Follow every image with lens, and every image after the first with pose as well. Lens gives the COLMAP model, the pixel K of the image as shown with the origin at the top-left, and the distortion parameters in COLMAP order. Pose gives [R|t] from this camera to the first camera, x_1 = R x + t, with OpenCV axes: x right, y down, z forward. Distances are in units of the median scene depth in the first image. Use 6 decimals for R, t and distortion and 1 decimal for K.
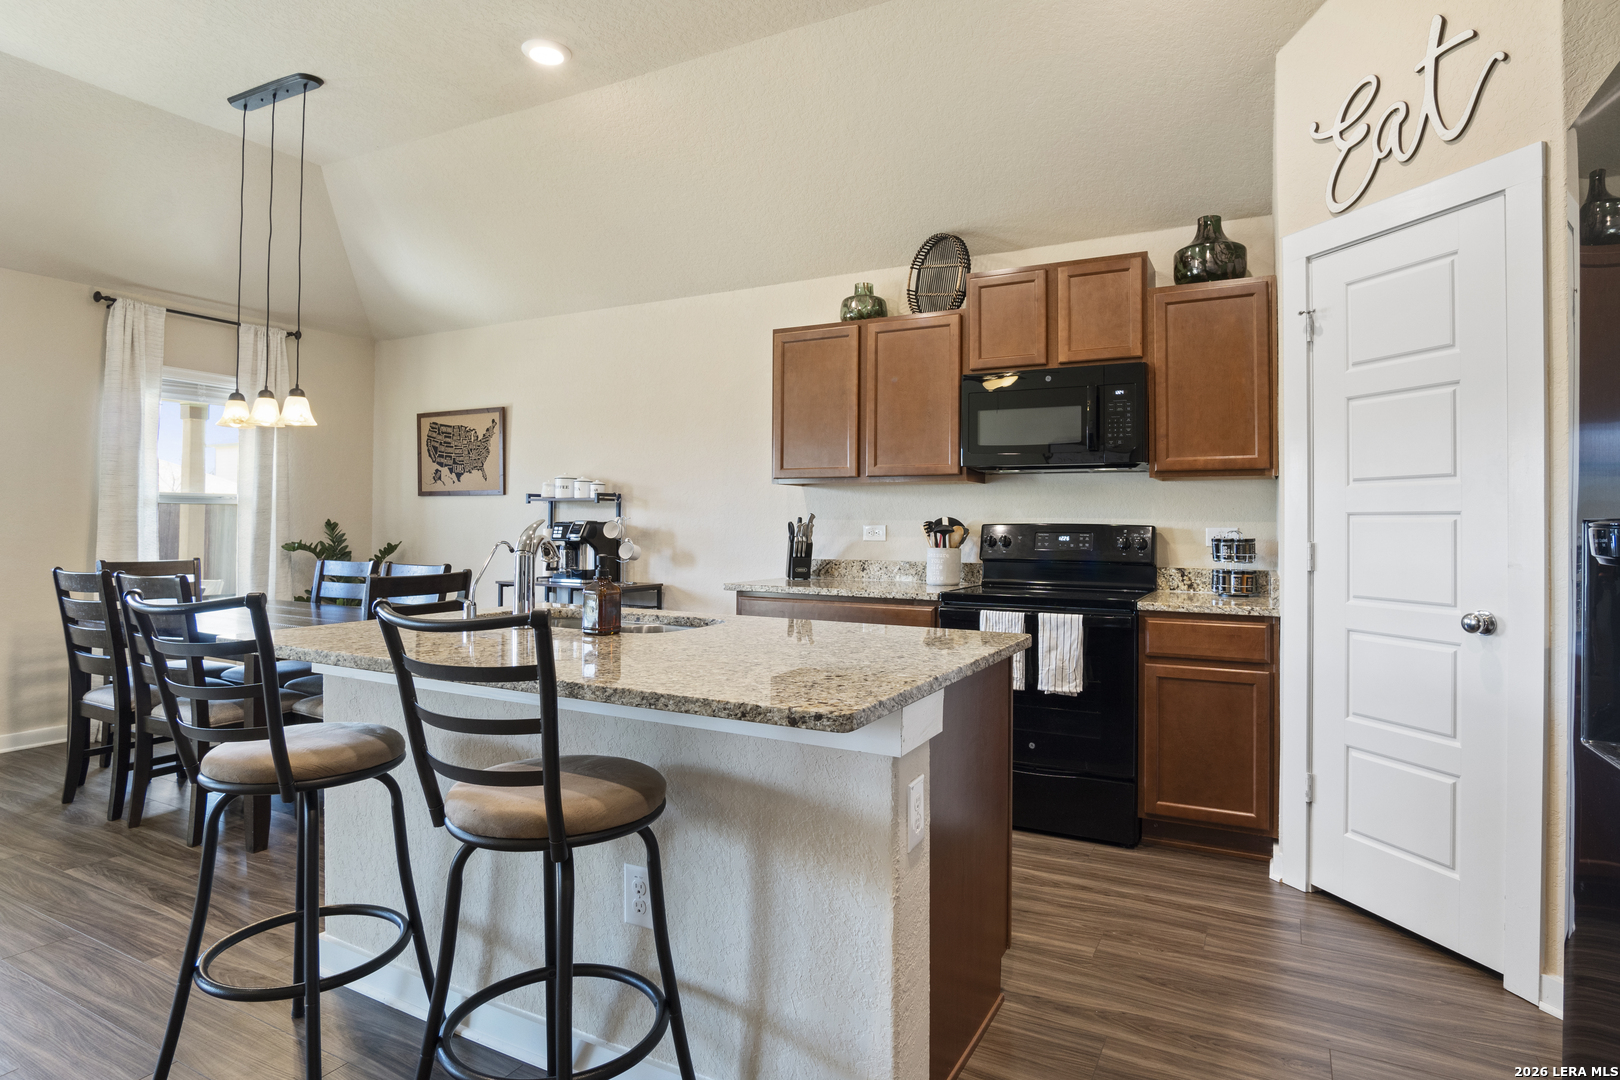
lens RADIAL K [[884.6, 0, 824.1], [0, 884.6, 506.5], [0, 0, 1]] dist [-0.031835, 0.004650]
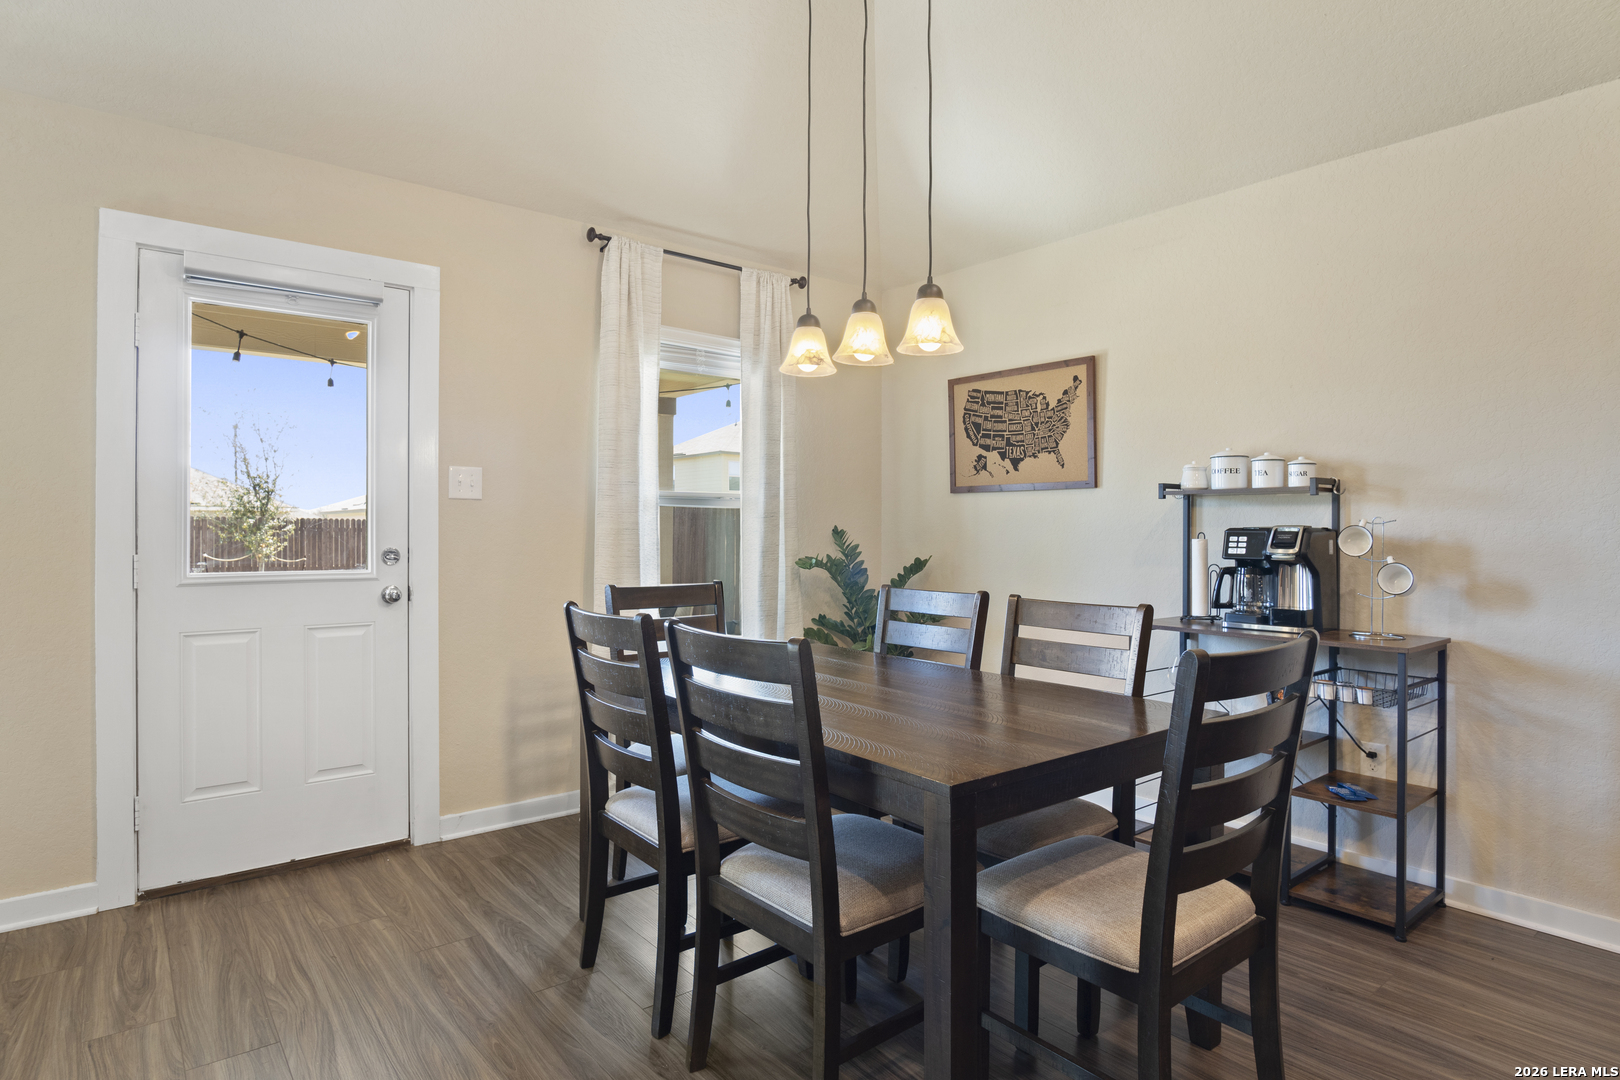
lens RADIAL K [[884.6, 0, 810.6], [0, 884.6, 527.5], [0, 0, 1]] dist [-0.031835, 0.004650]
pose [[0.916847, -0.003493, -0.399224, -0.331076], [0.009987, 0.999849, 0.014188, 0.005853], [0.399114, -0.016995, 0.916744, 0.339289]]
